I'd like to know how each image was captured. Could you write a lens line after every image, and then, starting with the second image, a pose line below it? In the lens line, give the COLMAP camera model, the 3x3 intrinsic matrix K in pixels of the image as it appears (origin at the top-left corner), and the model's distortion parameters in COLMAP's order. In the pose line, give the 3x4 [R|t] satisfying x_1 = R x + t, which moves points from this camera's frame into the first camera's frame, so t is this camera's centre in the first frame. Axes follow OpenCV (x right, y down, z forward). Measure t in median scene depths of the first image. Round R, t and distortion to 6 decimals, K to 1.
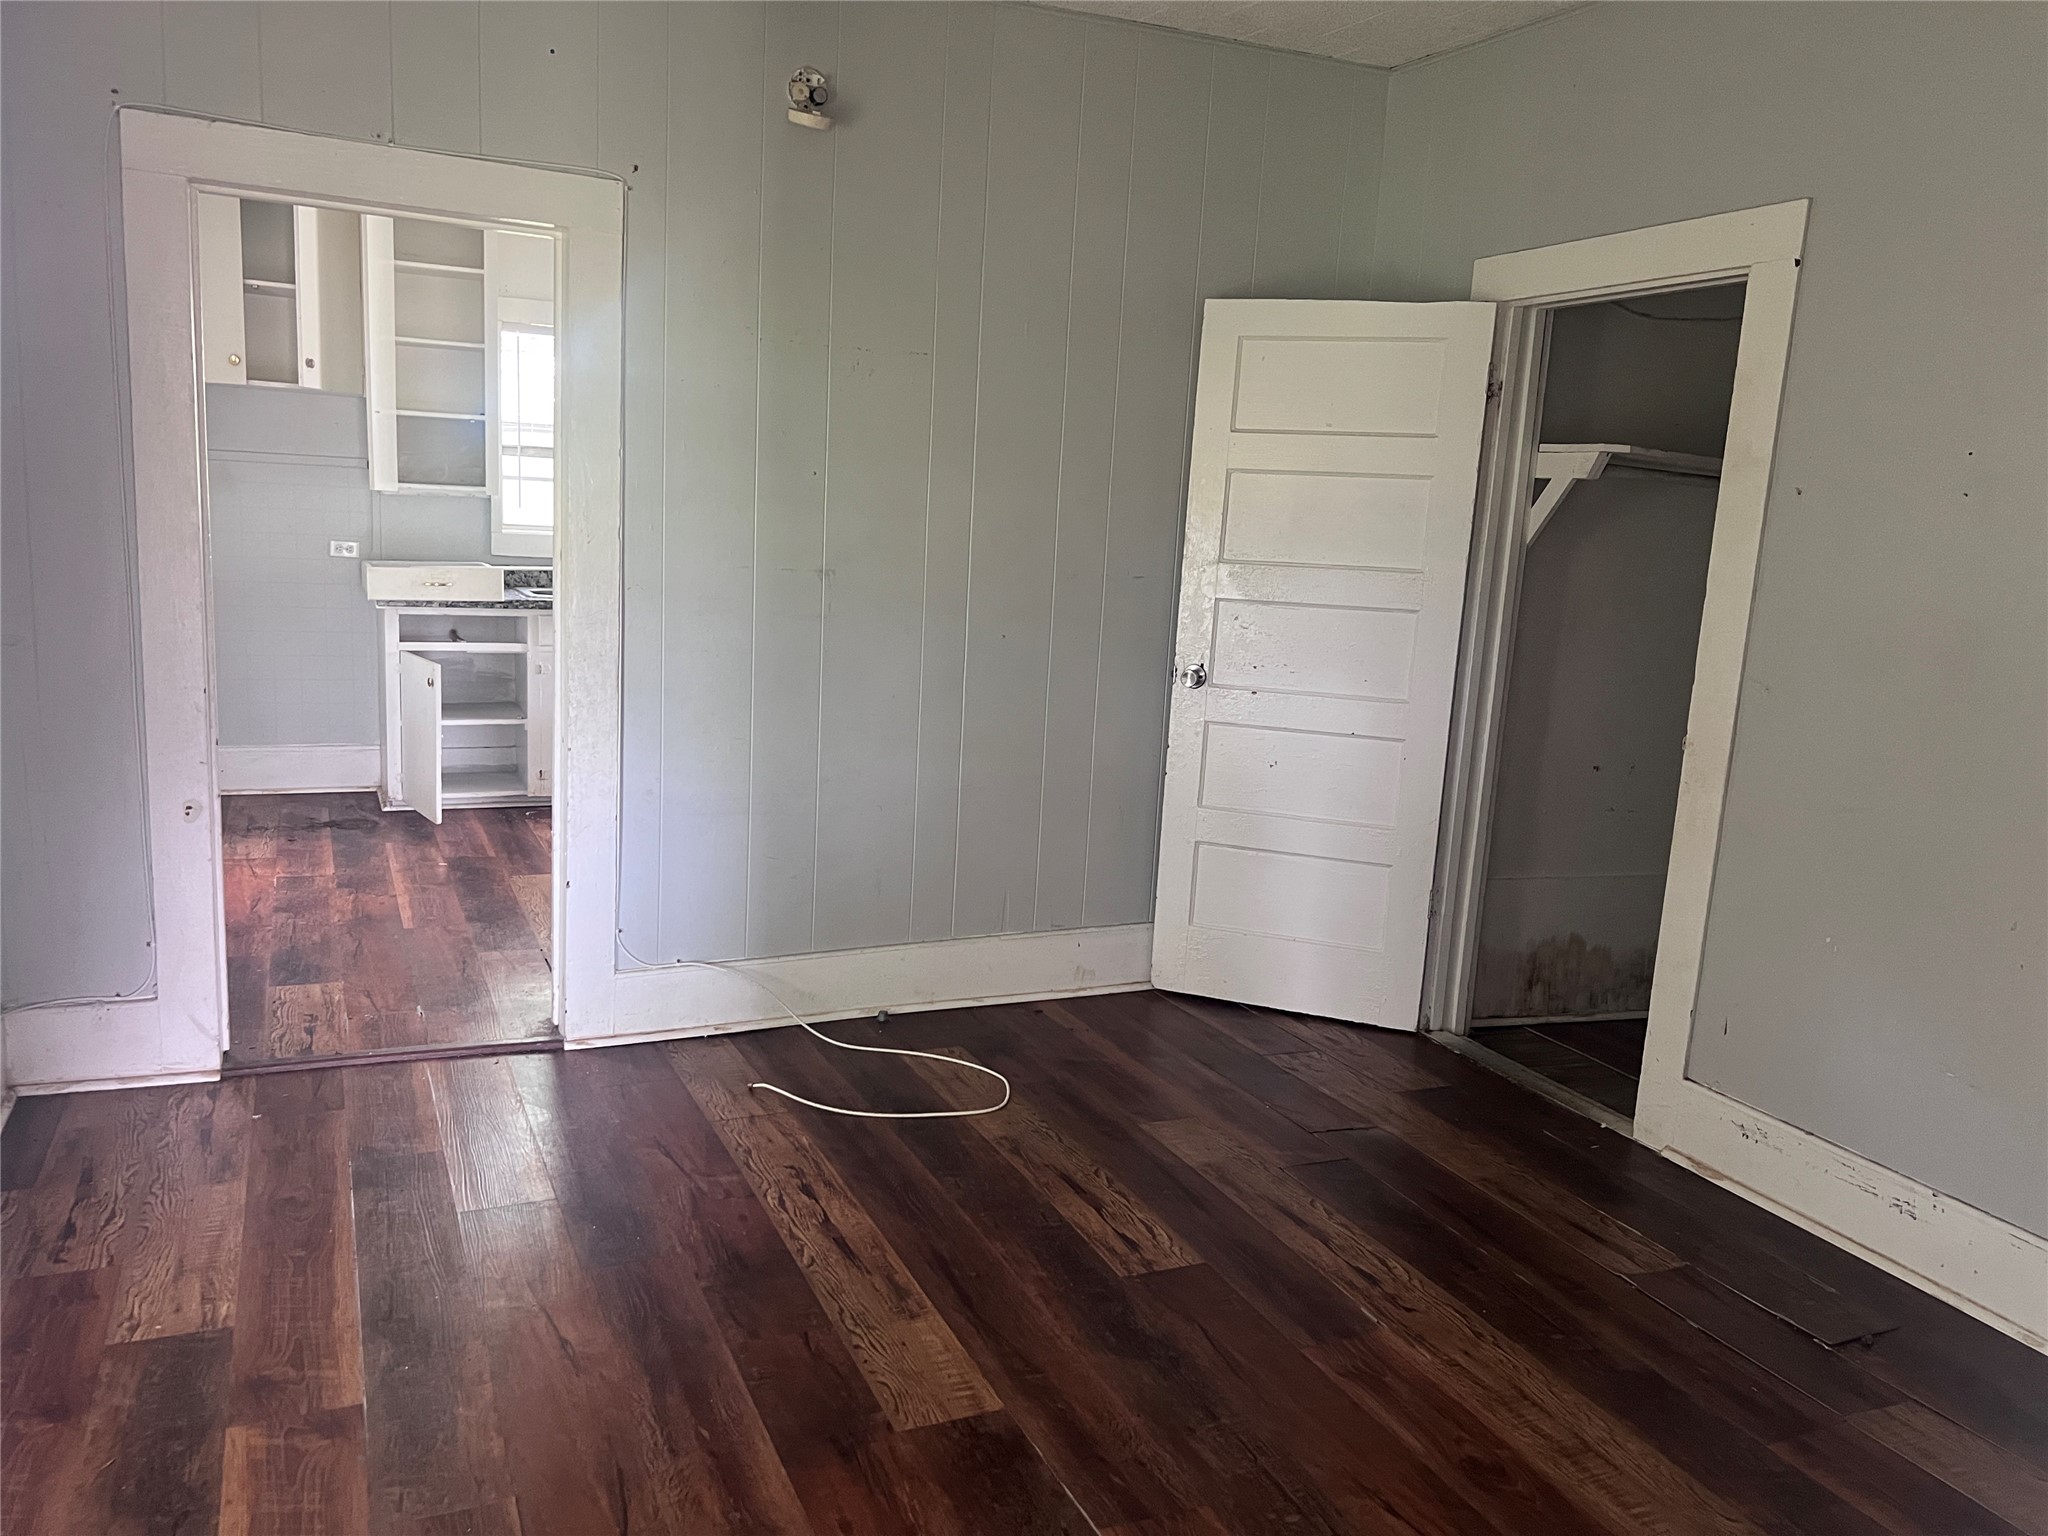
lens RADIAL K [[1562.4, 0, 1014.5], [0, 1562.4, 777.2], [0, 0, 1]] dist [0.032614, -0.001993]
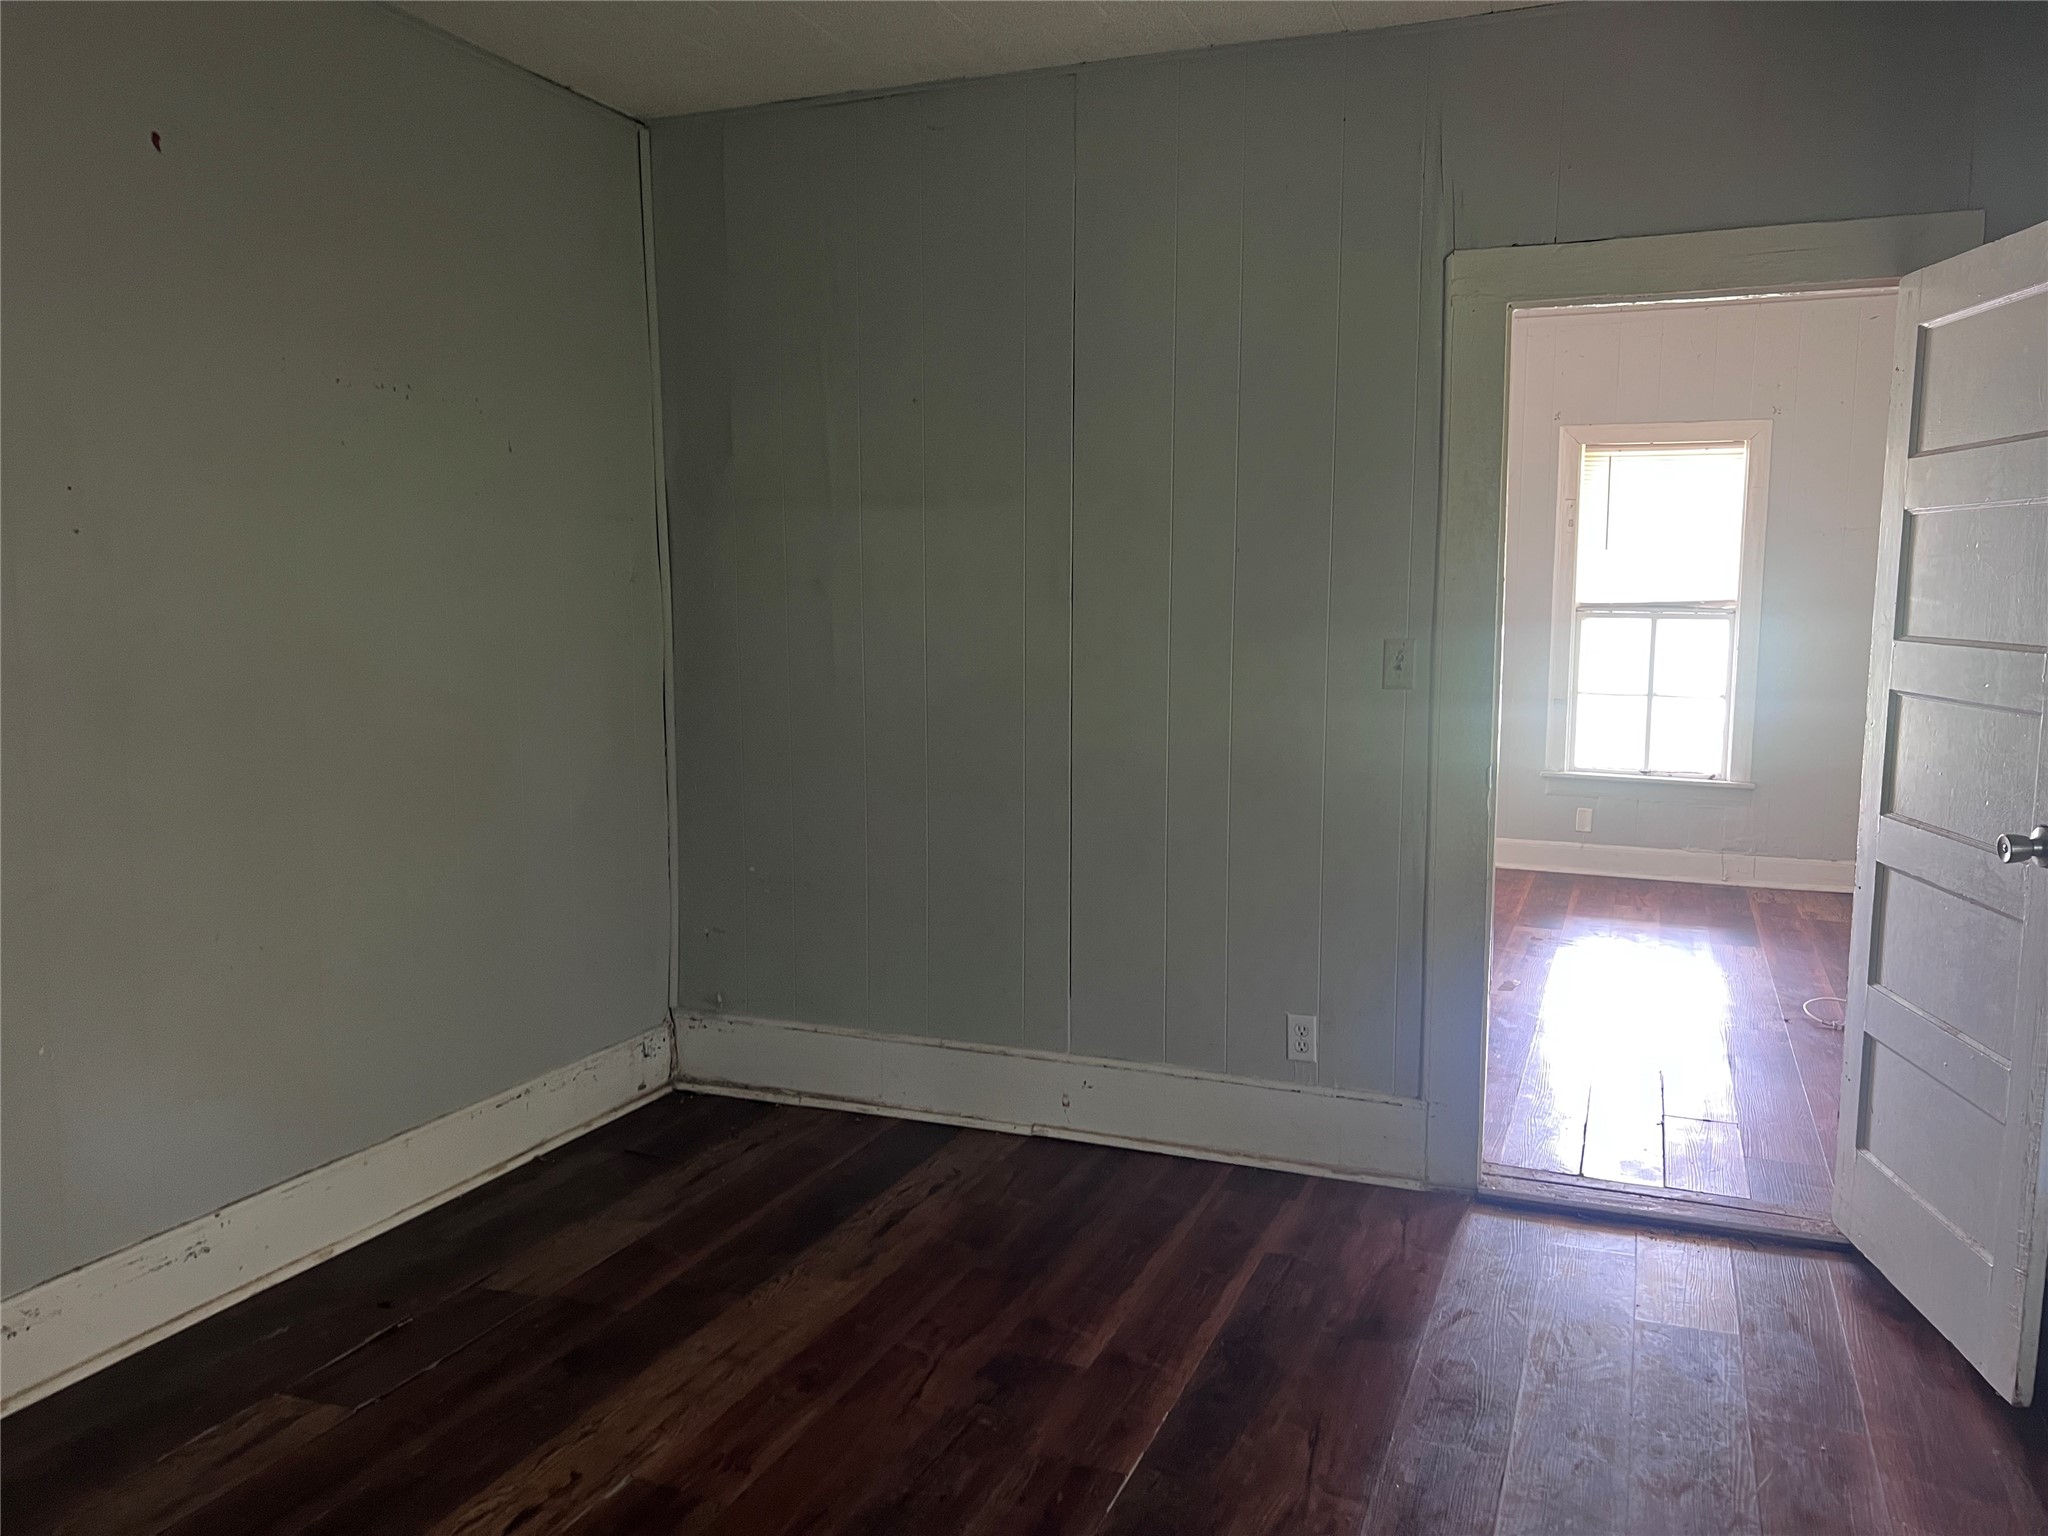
lens RADIAL K [[1562.4, 0, 1014.5], [0, 1562.4, 777.2], [0, 0, 1]] dist [0.032614, -0.001993]
pose [[-0.686565, -0.140240, 0.713415, -0.675809], [0.084577, 0.959156, 0.269940, -0.351149], [-0.722133, 0.245669, -0.646661, 1.763468]]
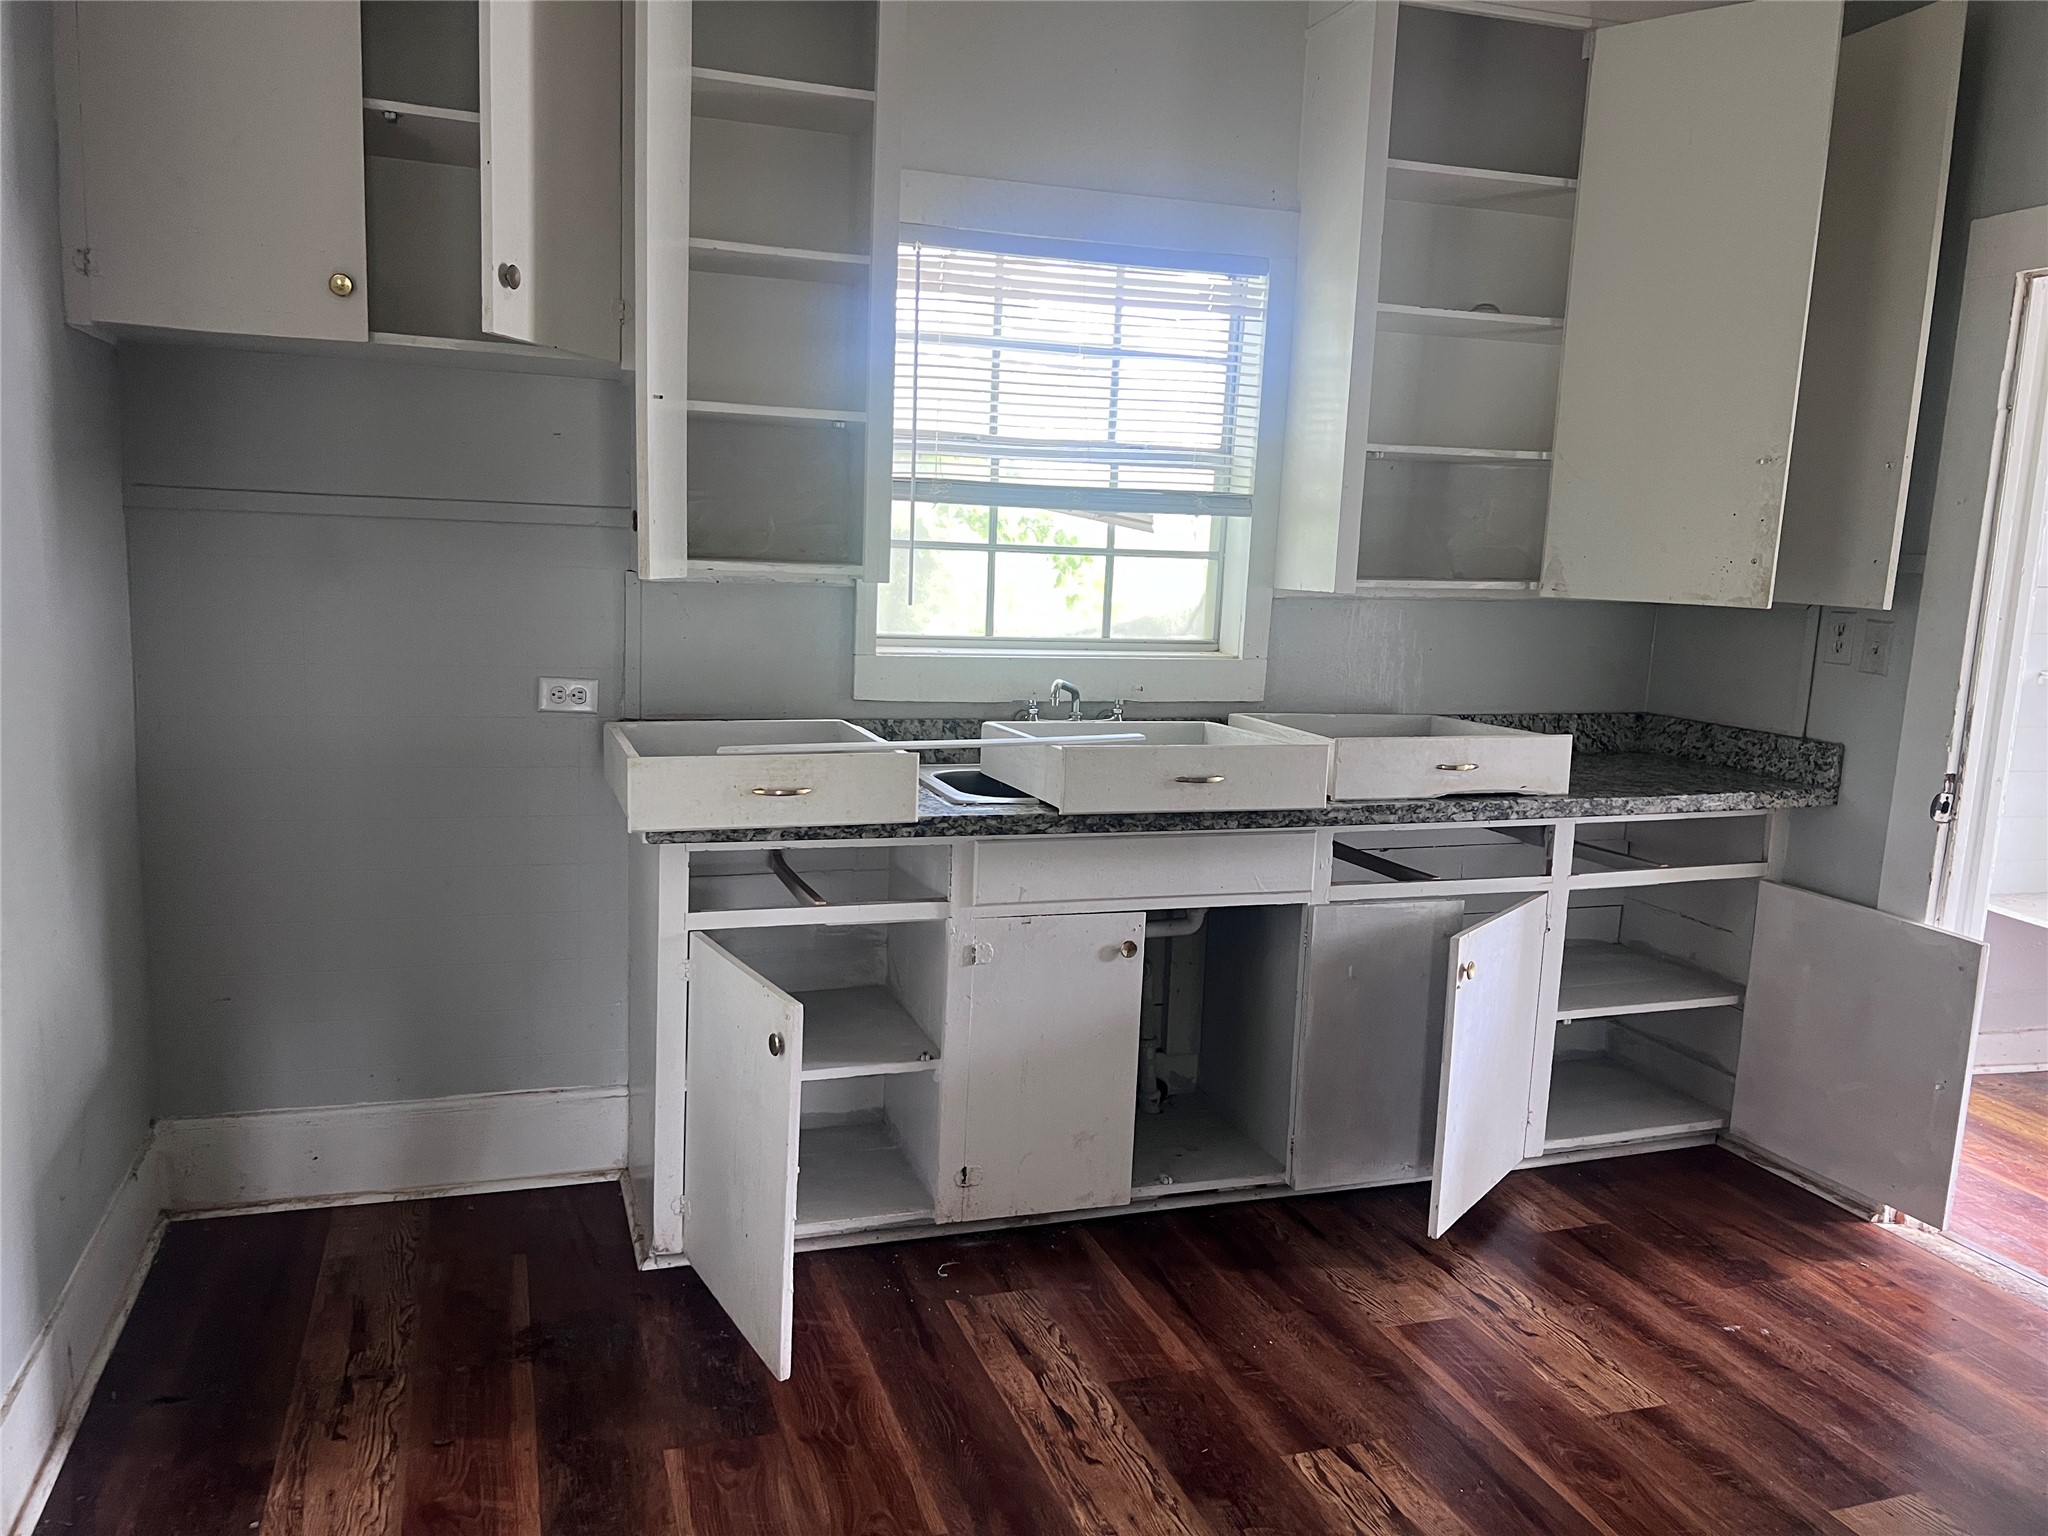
lens RADIAL K [[1562.4, 0, 1014.5], [0, 1562.4, 777.2], [0, 0, 1]] dist [0.032614, -0.001993]
pose [[0.994821, 0.001094, -0.101641, -0.255111], [-0.004410, 0.999465, -0.032403, -0.111349], [0.101551, 0.032684, 0.994293, 0.567624]]
